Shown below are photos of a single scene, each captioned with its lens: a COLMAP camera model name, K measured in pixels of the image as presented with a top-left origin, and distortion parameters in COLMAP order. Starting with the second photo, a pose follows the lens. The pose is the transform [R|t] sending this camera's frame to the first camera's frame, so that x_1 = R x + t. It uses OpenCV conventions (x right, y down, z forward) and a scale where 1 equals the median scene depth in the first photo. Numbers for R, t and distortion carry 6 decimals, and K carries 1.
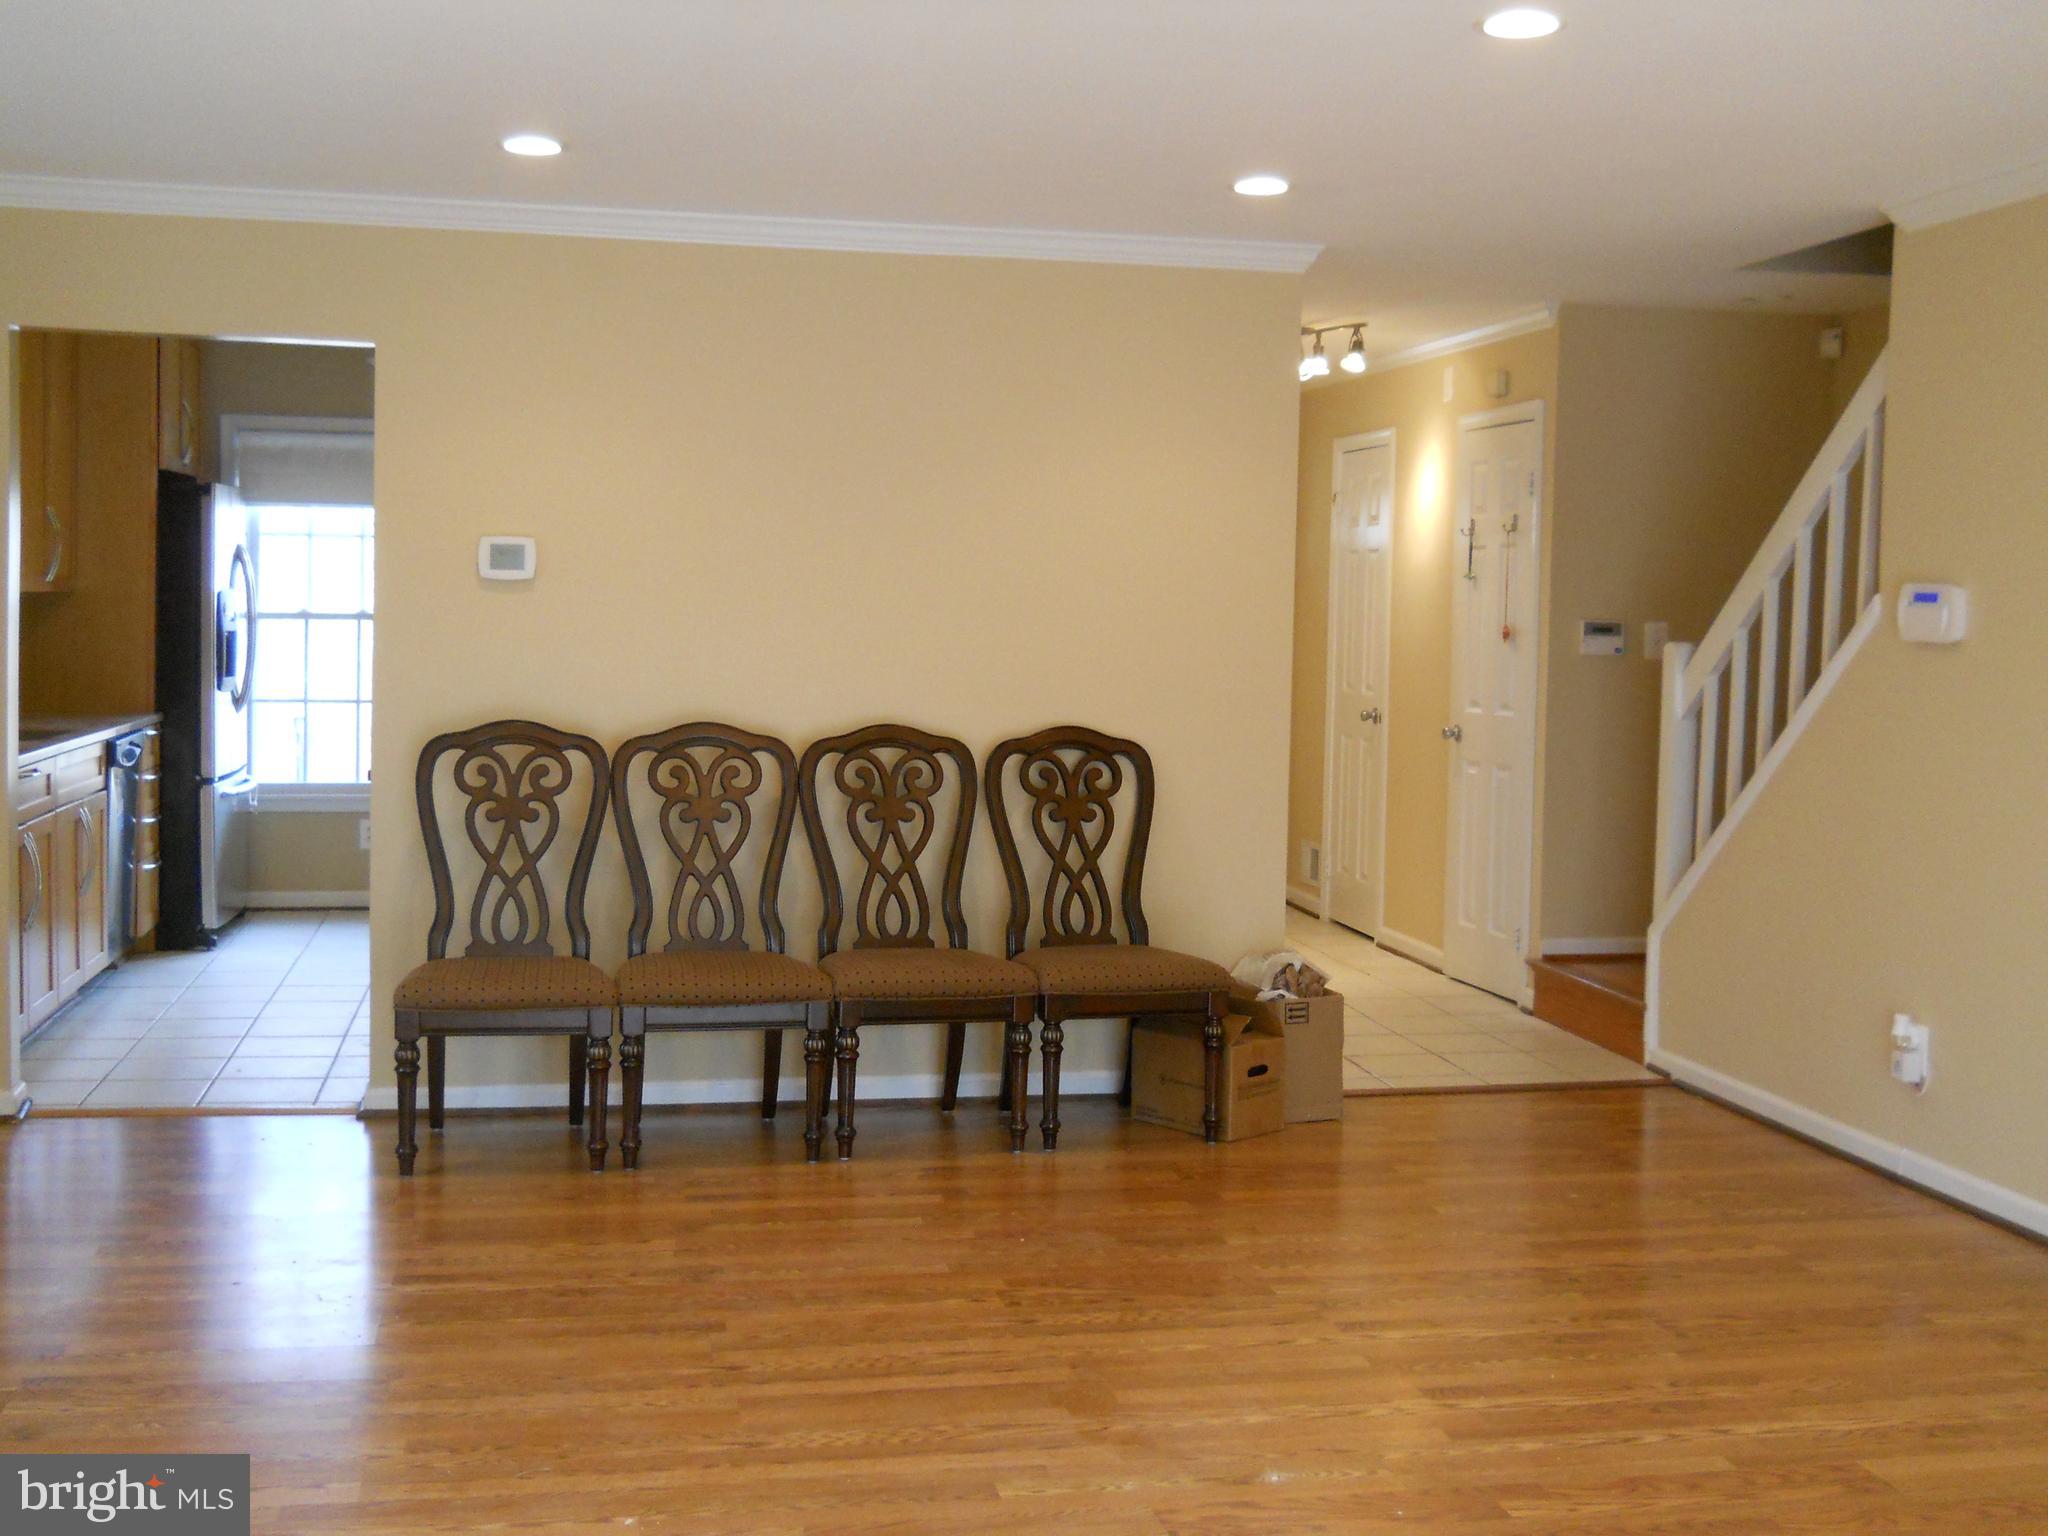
lens RADIAL K [[2258.3, 0, 1021.6], [0, 2258.3, 697.2], [0, 0, 1]] dist [0.053162, -0.195032]
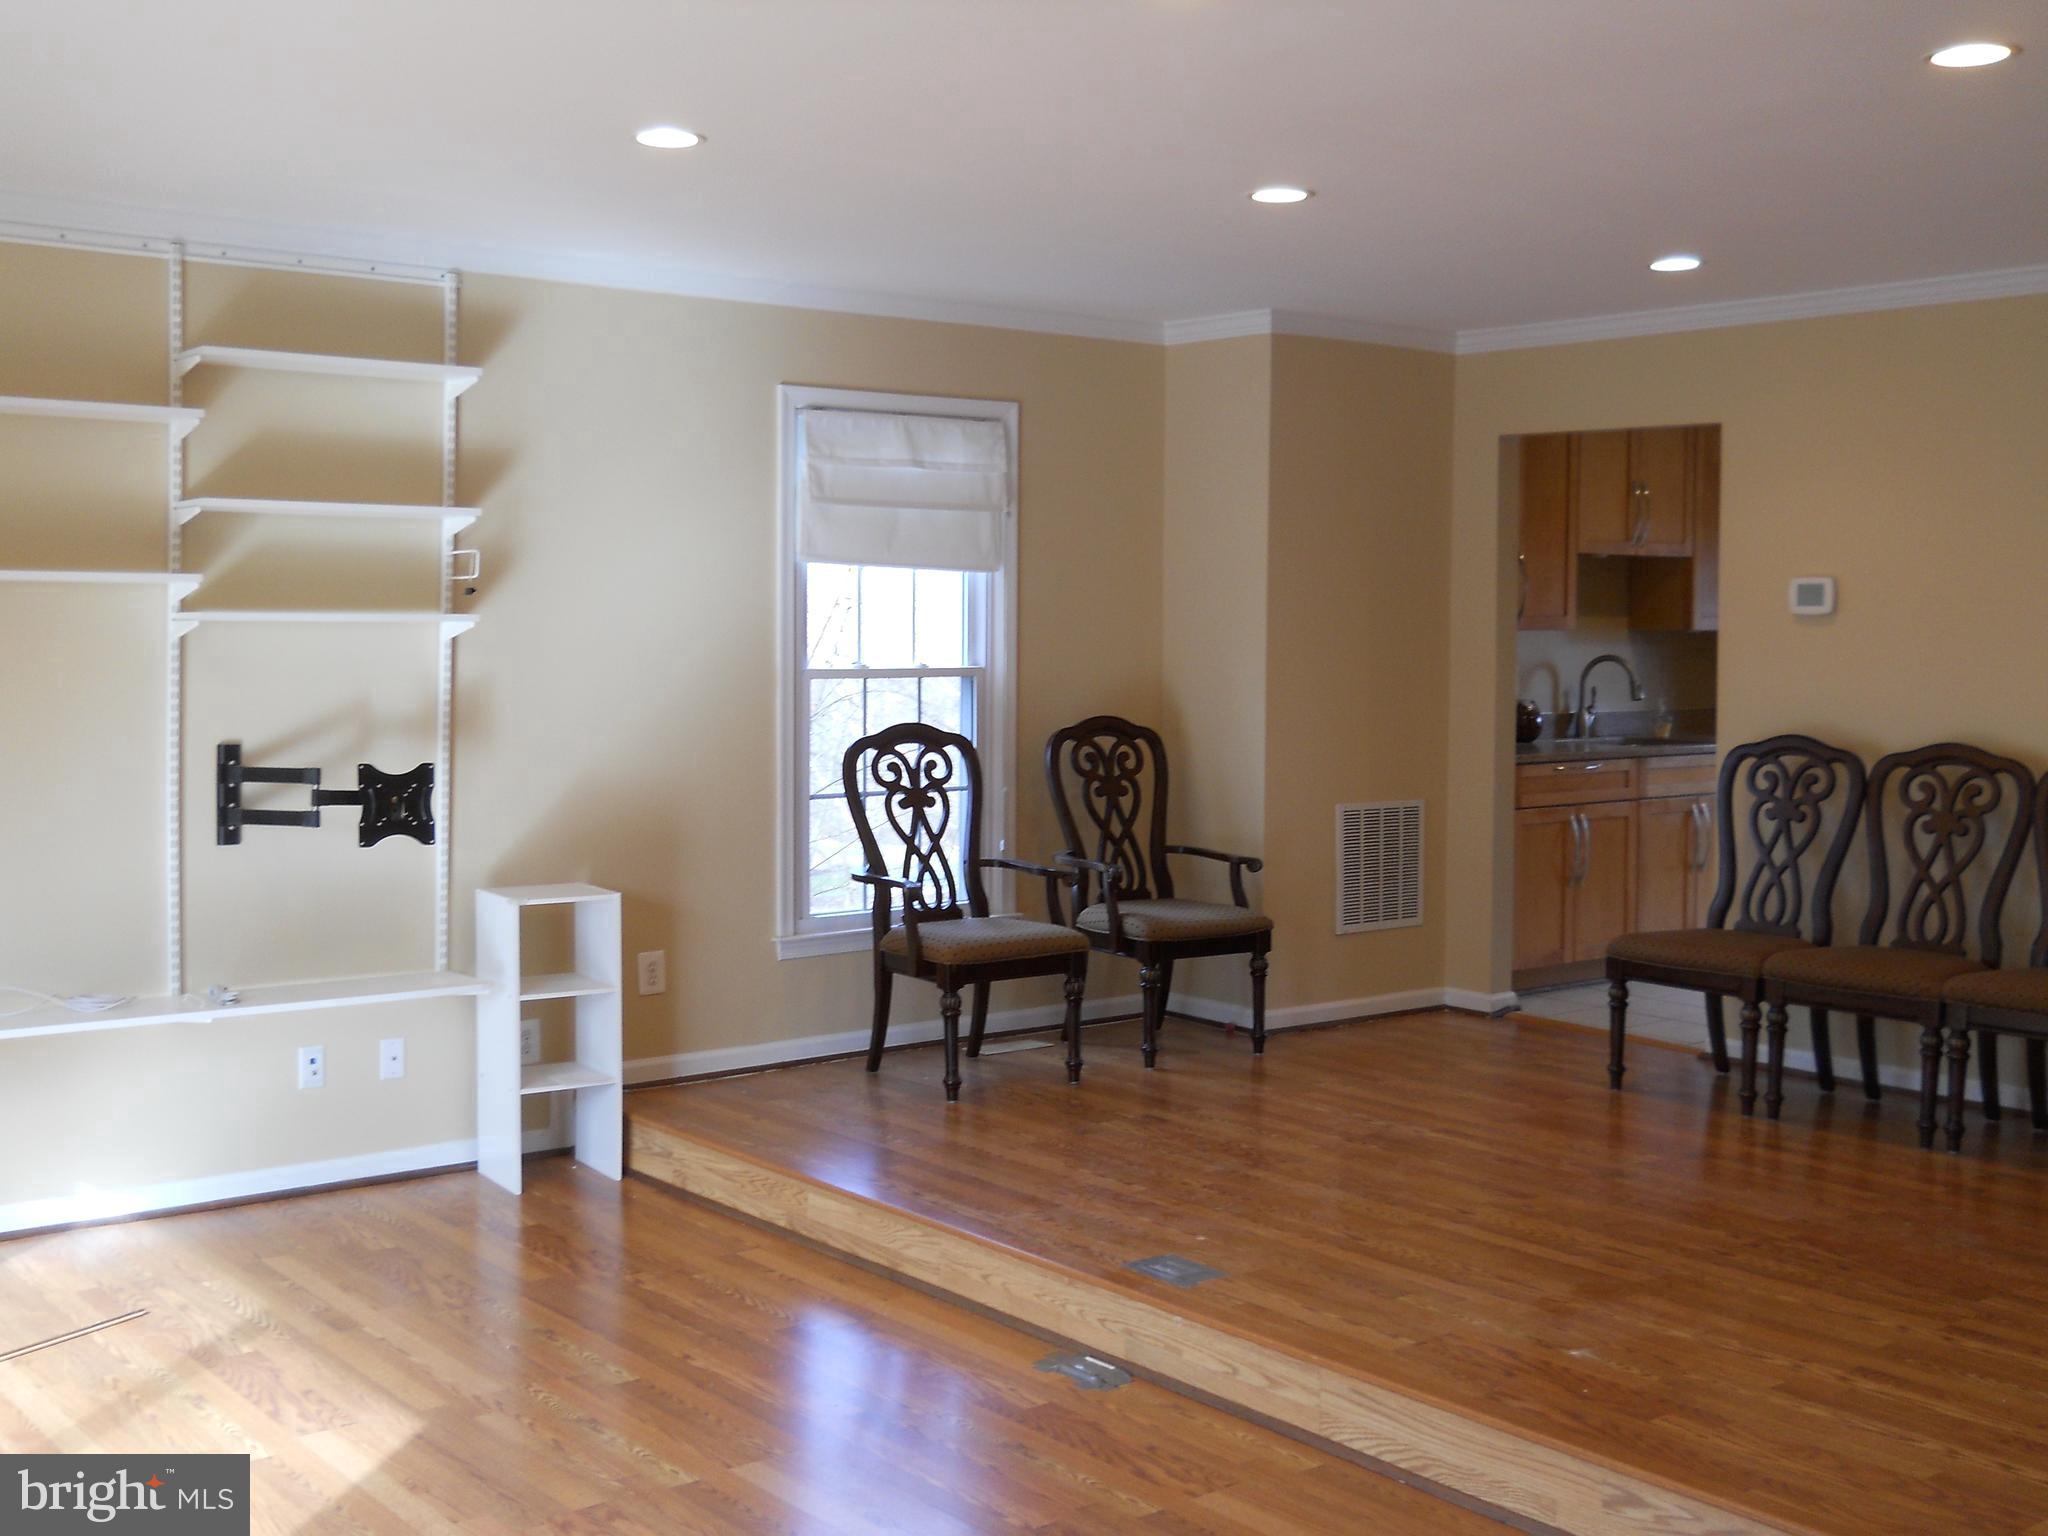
lens RADIAL K [[2290.2, 0, 999.7], [0, 2290.2, 681.7], [0, 0, 1]] dist [-0.012017, -0.026598]
pose [[0.458139, 0.010502, -0.888819, 0.845034], [-0.033180, 0.999435, -0.005293, 0.003524], [0.888261, 0.031916, 0.458228, 0.128972]]
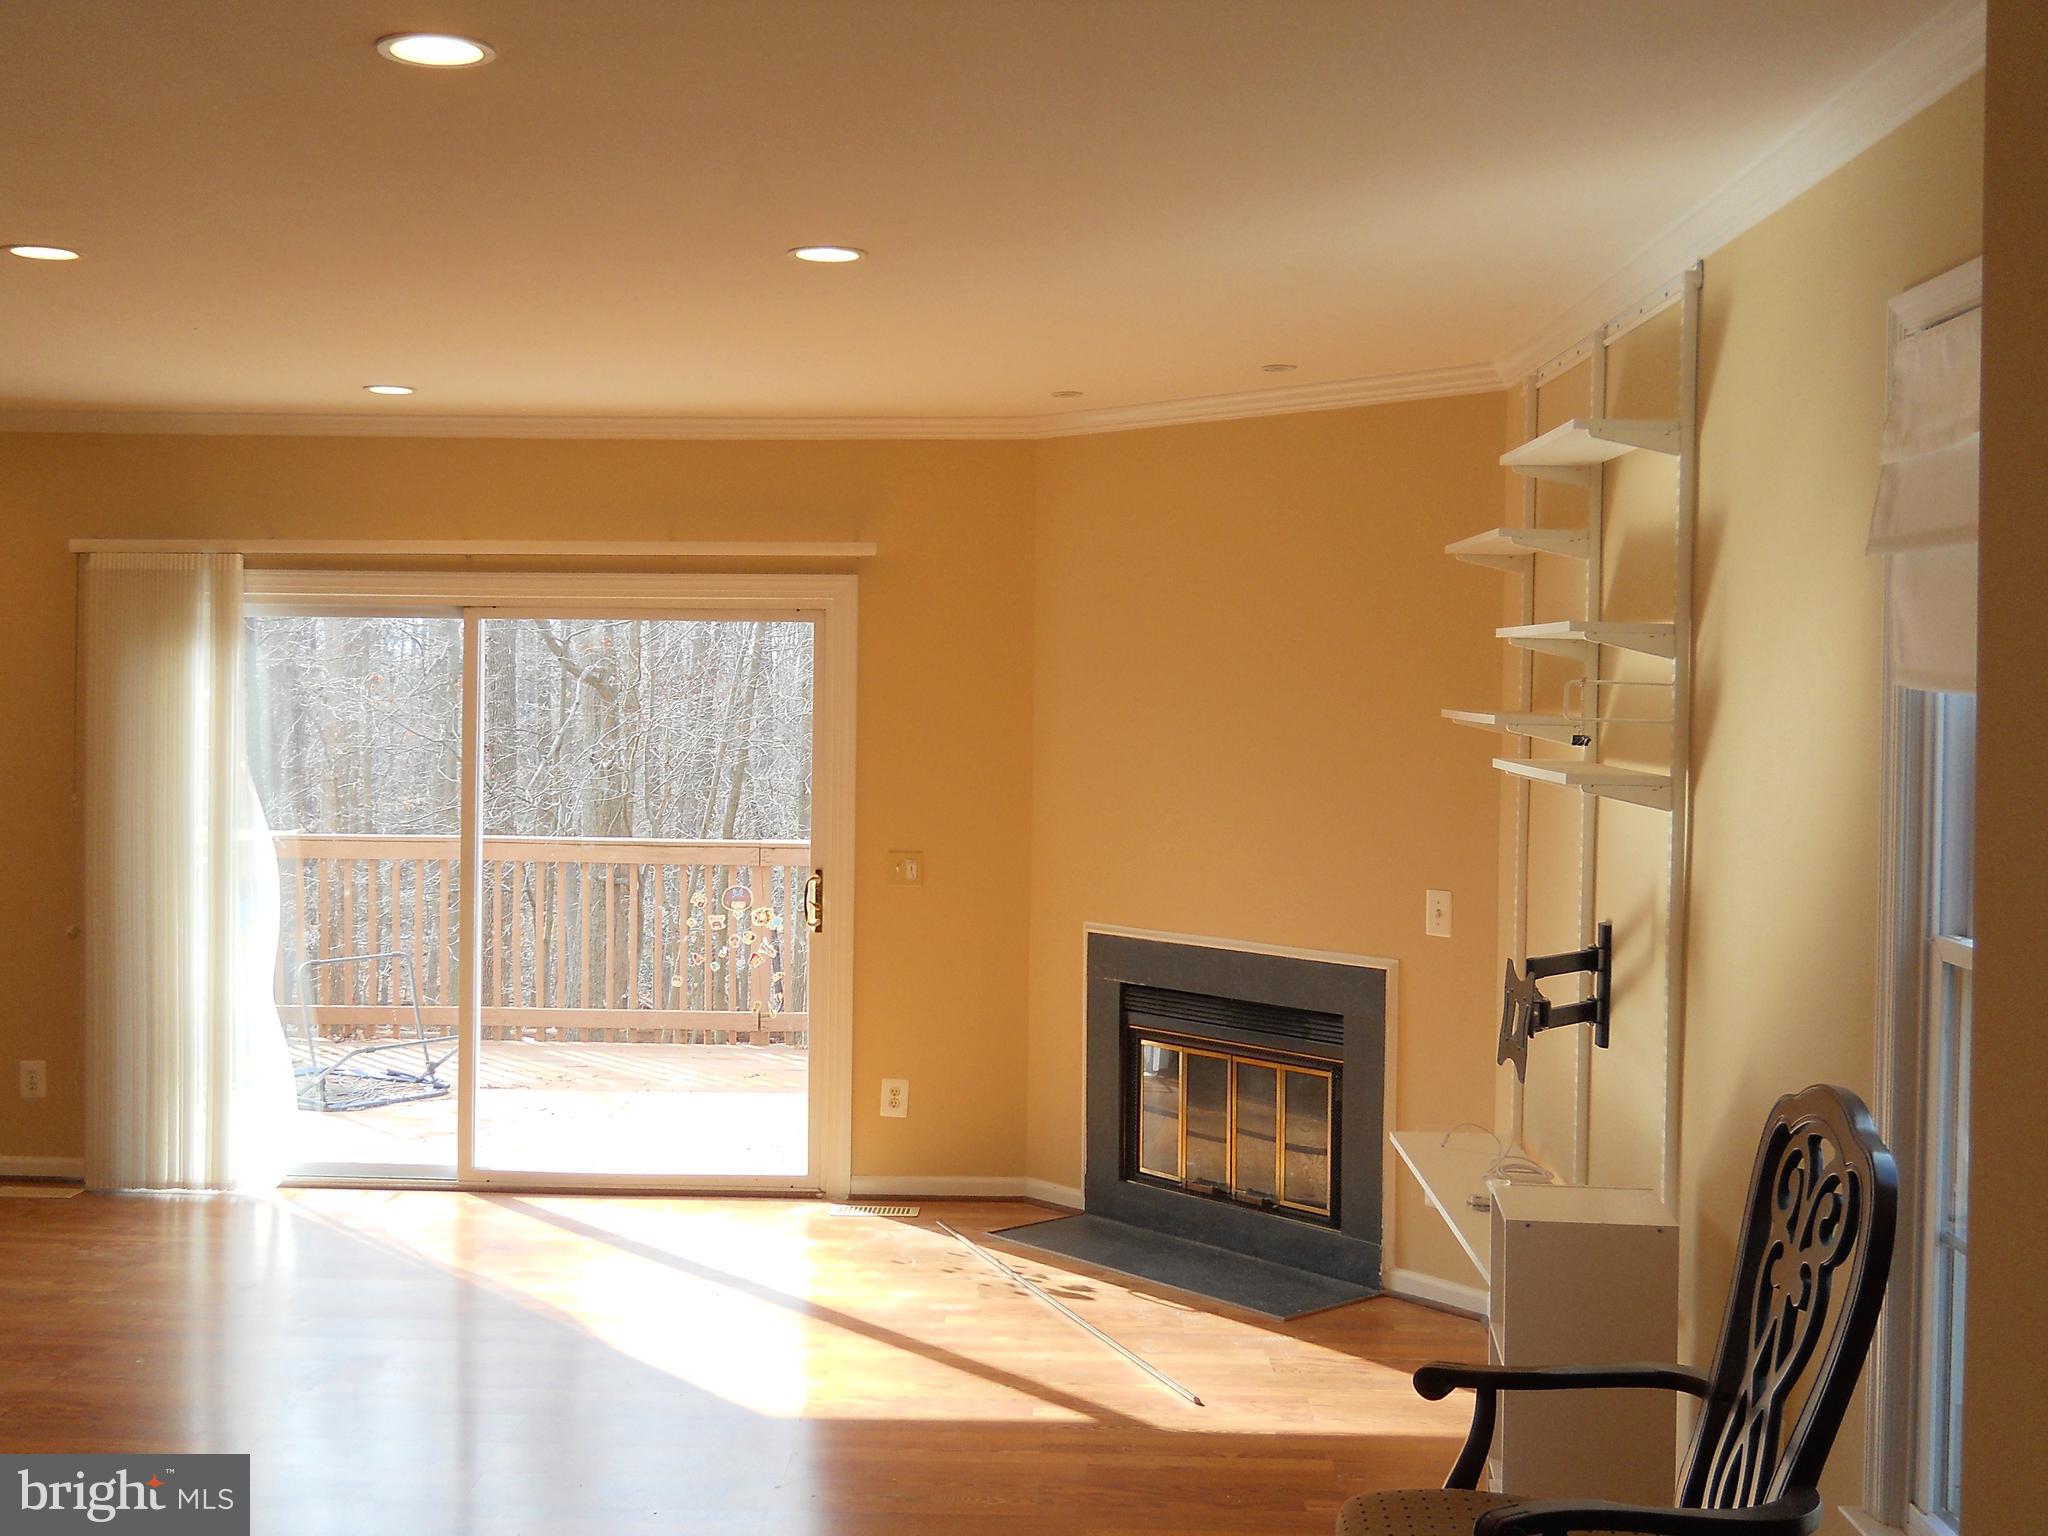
lens RADIAL K [[2288.0, 0, 1021.5], [0, 2288.0, 713.7], [0, 0, 1]] dist [0.036355, -0.168696]
pose [[-0.973267, -0.034483, 0.227072, -0.527668], [-0.022157, 0.998150, 0.056611, -0.108815], [-0.228604, 0.050066, -0.972231, 1.472700]]
